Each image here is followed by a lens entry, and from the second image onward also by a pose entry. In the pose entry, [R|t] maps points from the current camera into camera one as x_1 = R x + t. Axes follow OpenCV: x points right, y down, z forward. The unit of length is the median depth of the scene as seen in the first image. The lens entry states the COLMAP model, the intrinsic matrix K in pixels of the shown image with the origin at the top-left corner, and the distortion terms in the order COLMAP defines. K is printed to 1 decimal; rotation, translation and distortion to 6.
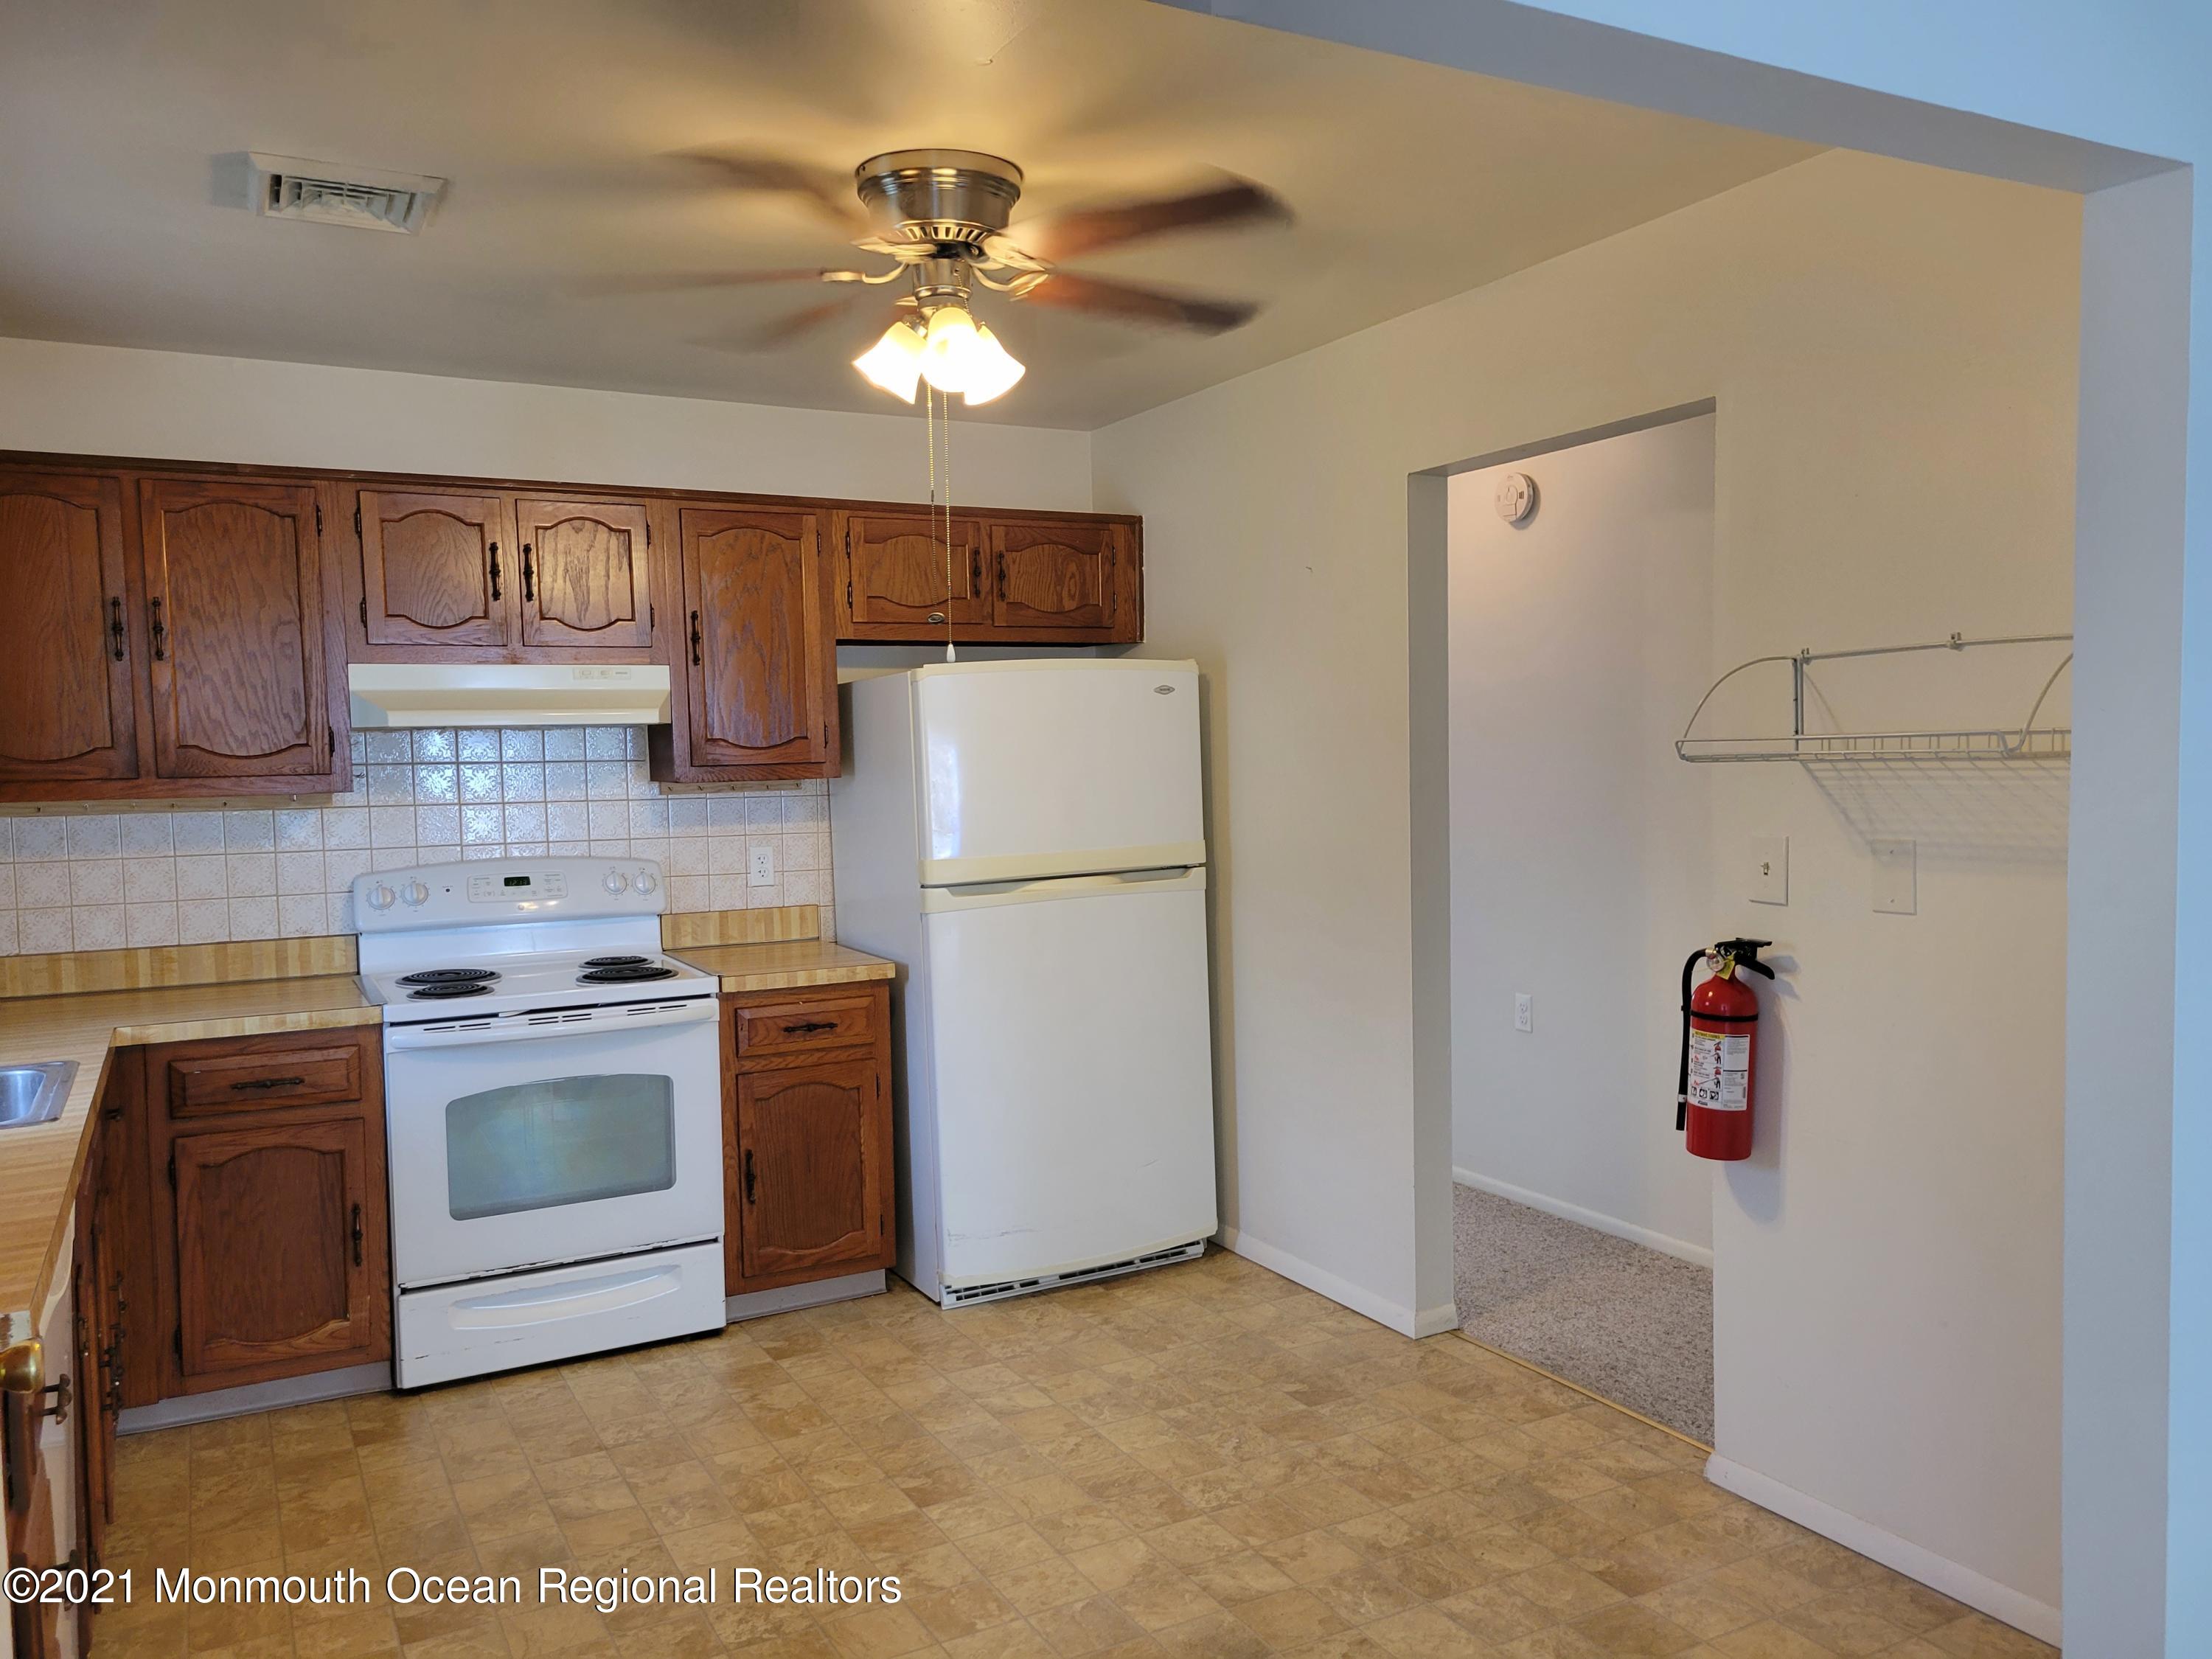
lens RADIAL K [[1656.2, 0, 1097.9], [0, 1656.2, 857.8], [0, 0, 1]] dist [0.049988, -0.007515]
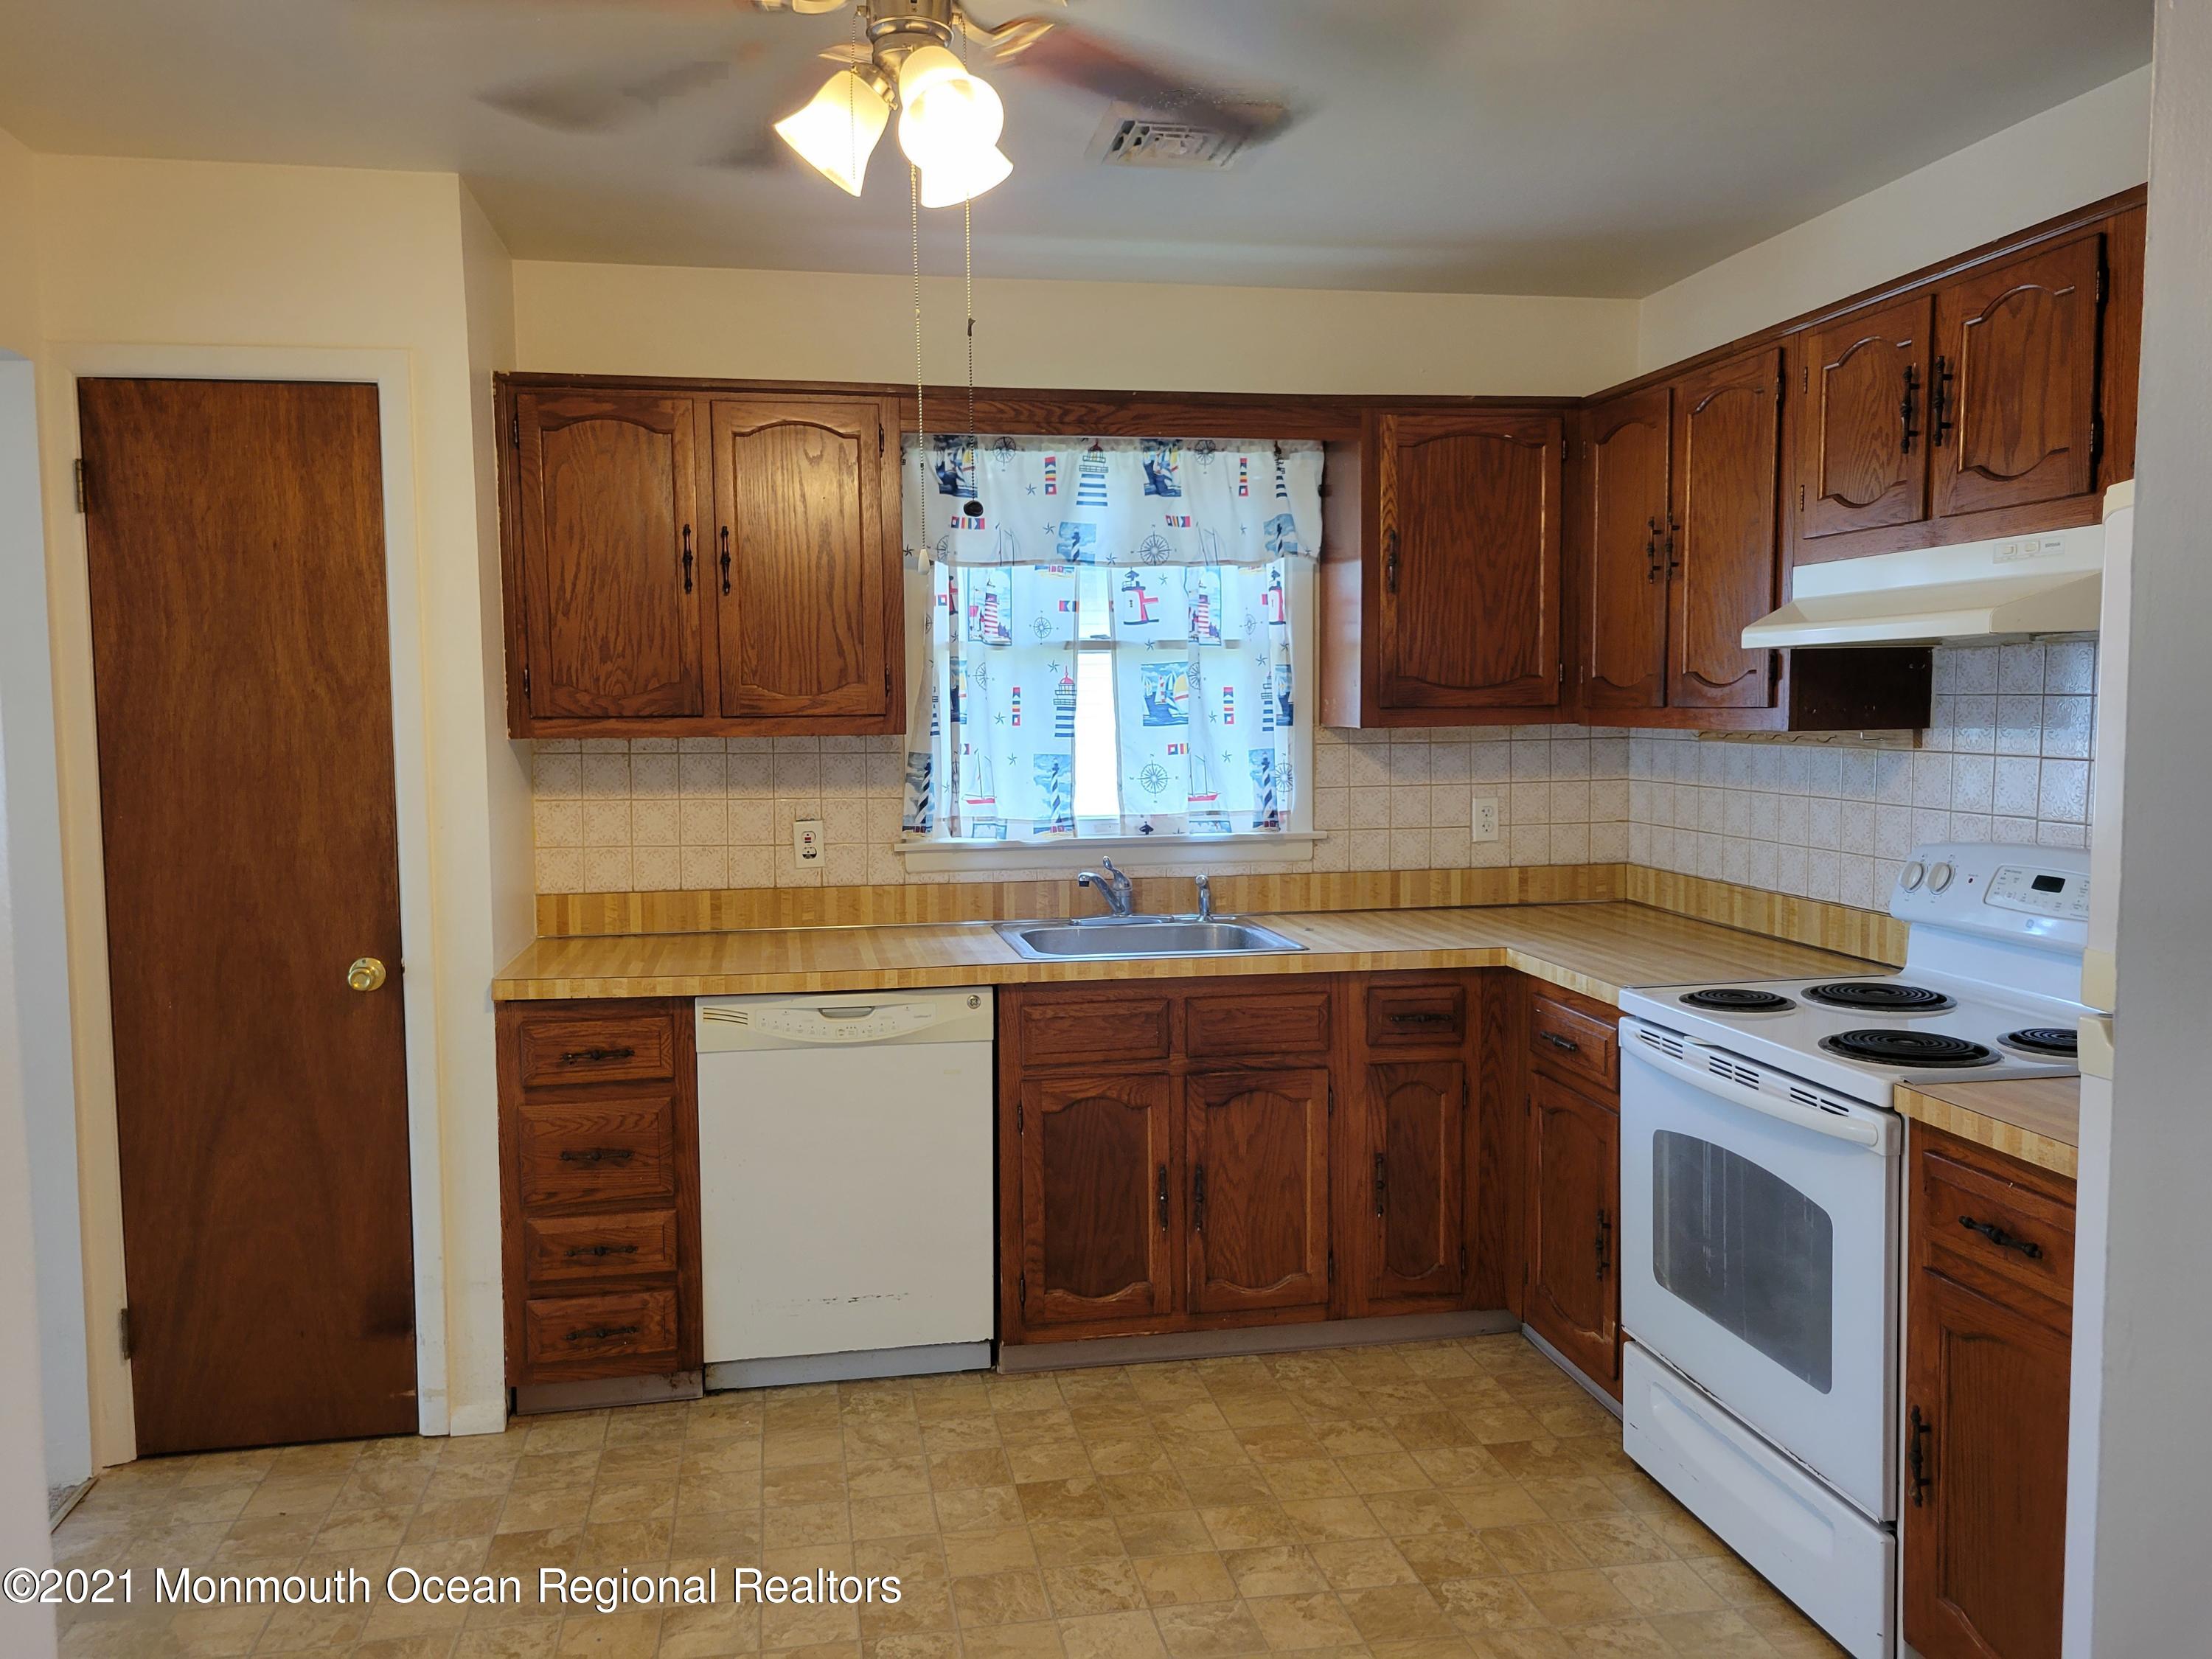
lens RADIAL K [[1668.1, 0, 1090.5], [0, 1668.1, 831.9], [0, 0, 1]] dist [0.047444, -0.002439]
pose [[-0.310806, 0.100058, -0.945192, 0.397702], [-0.048932, 0.991440, 0.121044, -0.070316], [0.949213, 0.083871, -0.303249, 0.911074]]
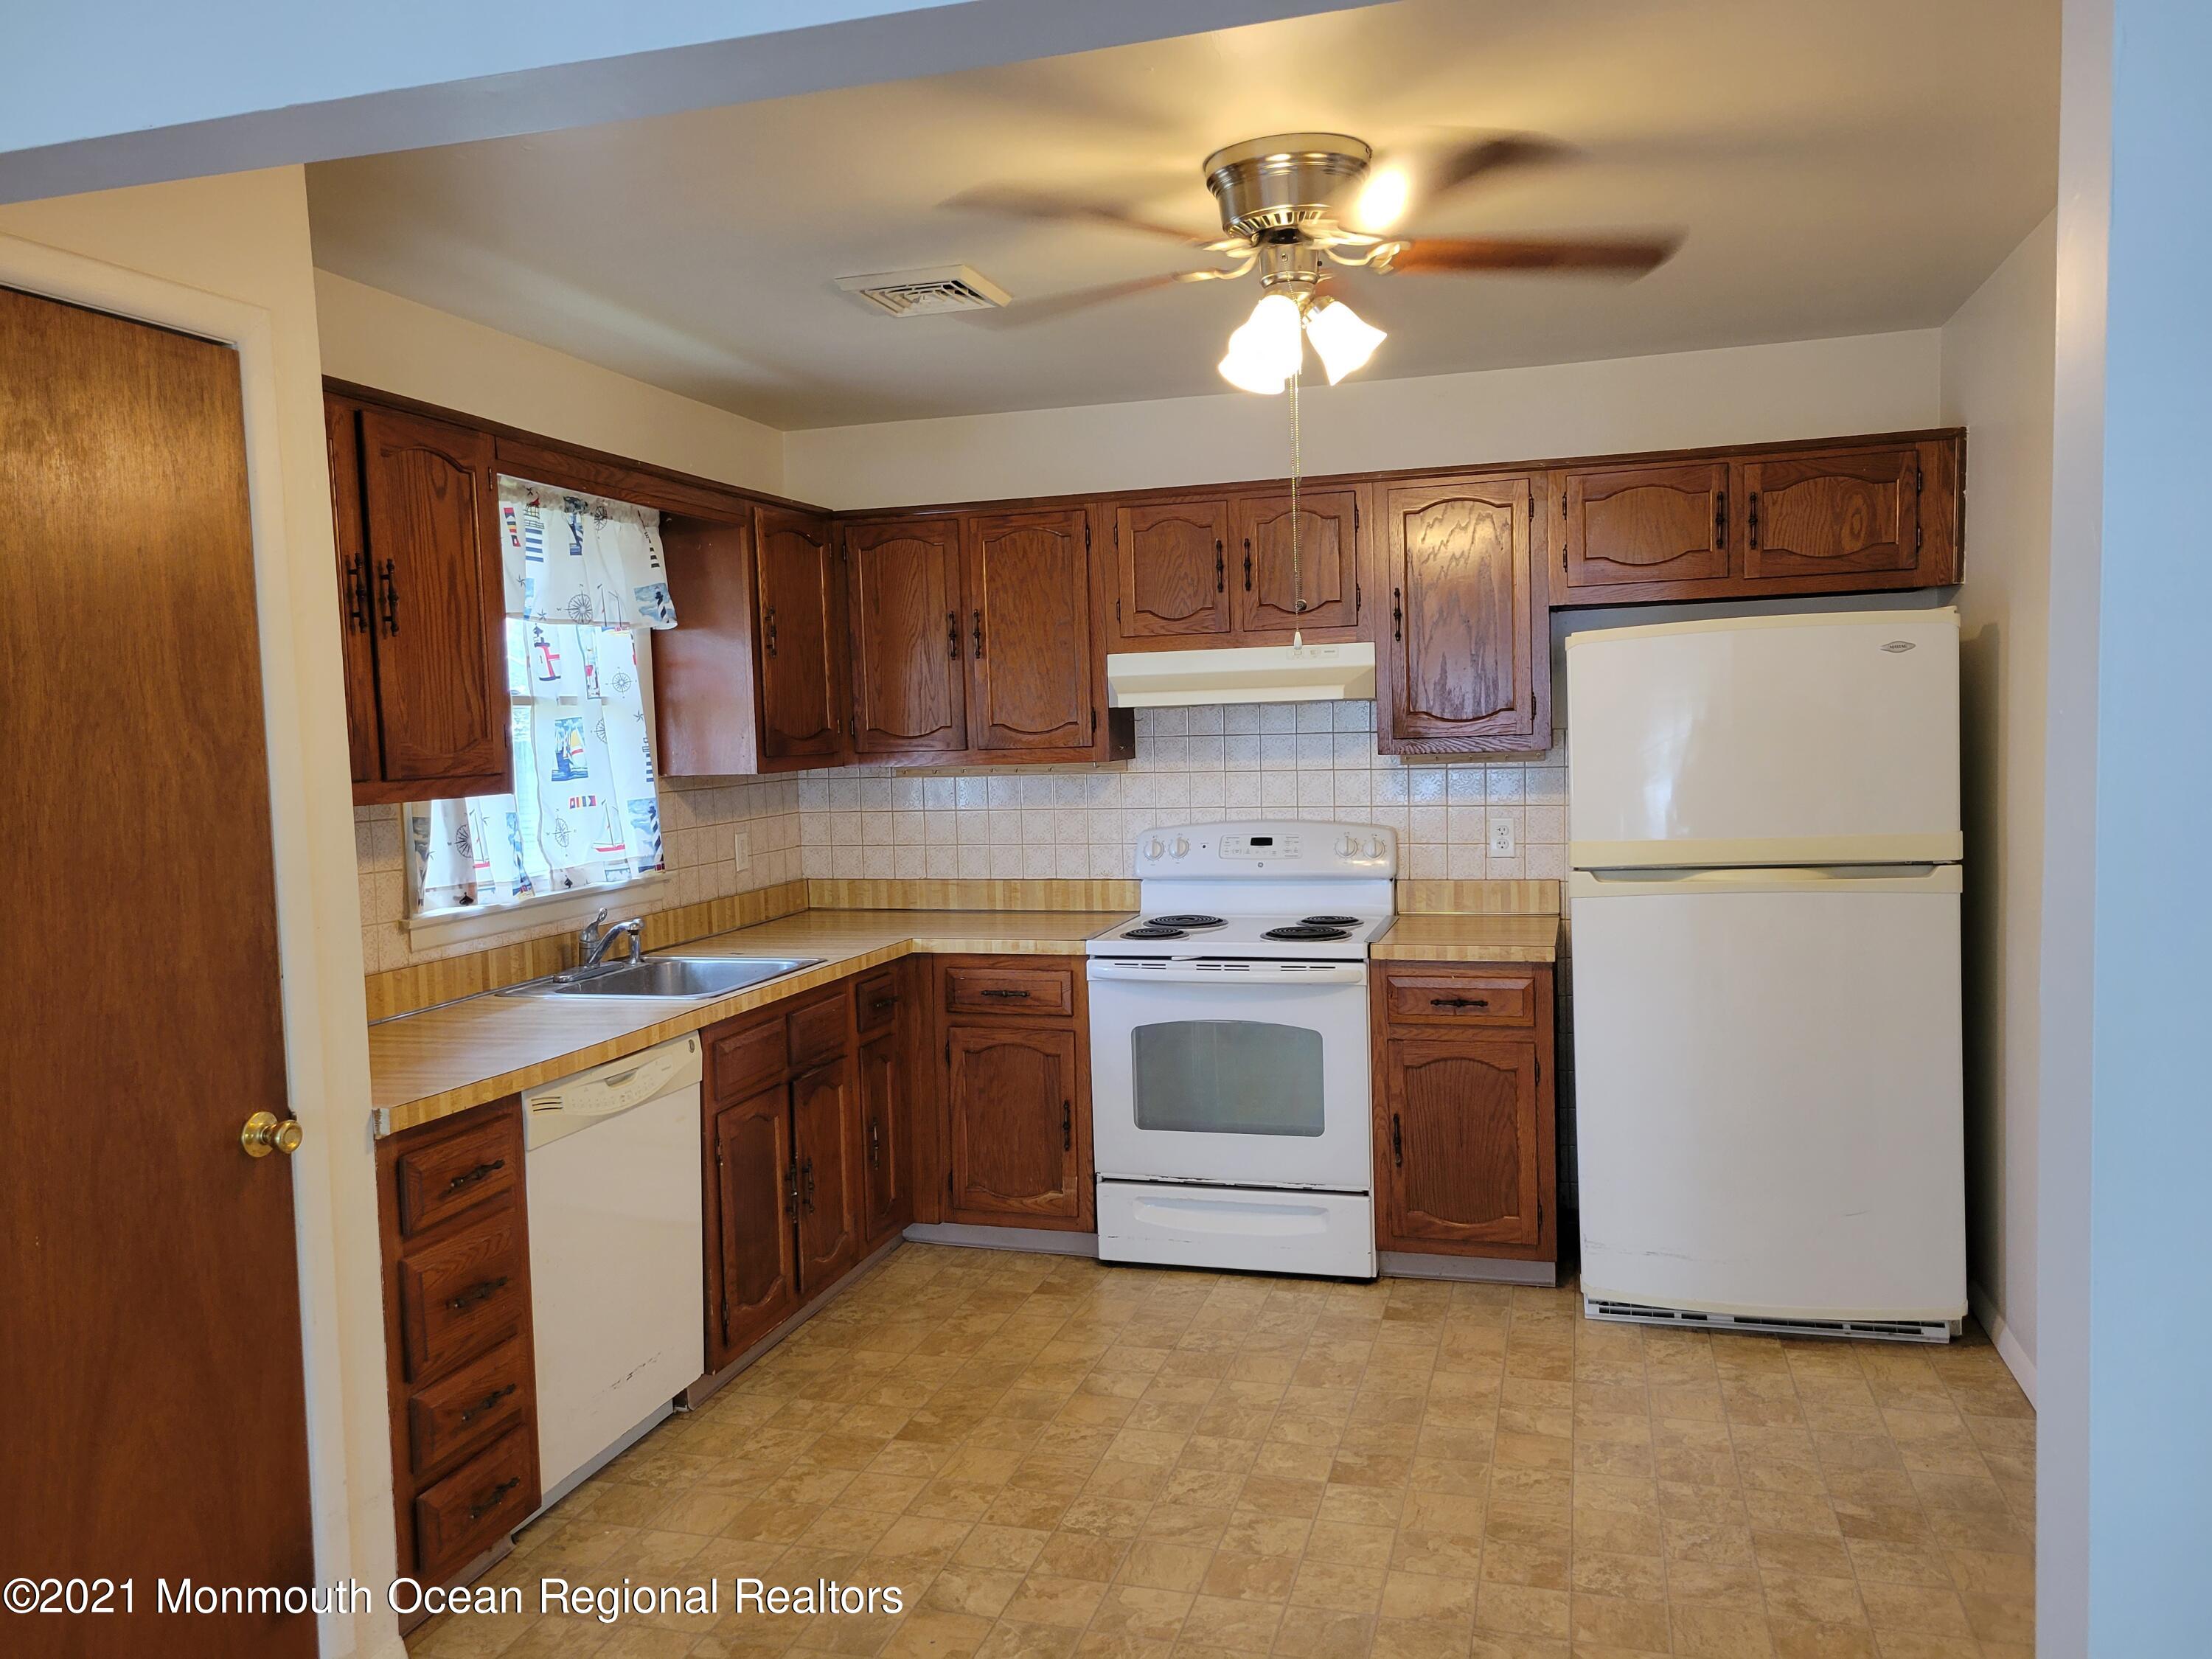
lens RADIAL K [[1656.2, 0, 1097.9], [0, 1656.2, 857.8], [0, 0, 1]] dist [0.049988, -0.007515]
pose [[0.712056, 0.056296, -0.699862, 0.376137], [-0.032695, 0.998358, 0.047043, -0.025376], [0.701361, -0.010615, 0.712727, 0.142331]]
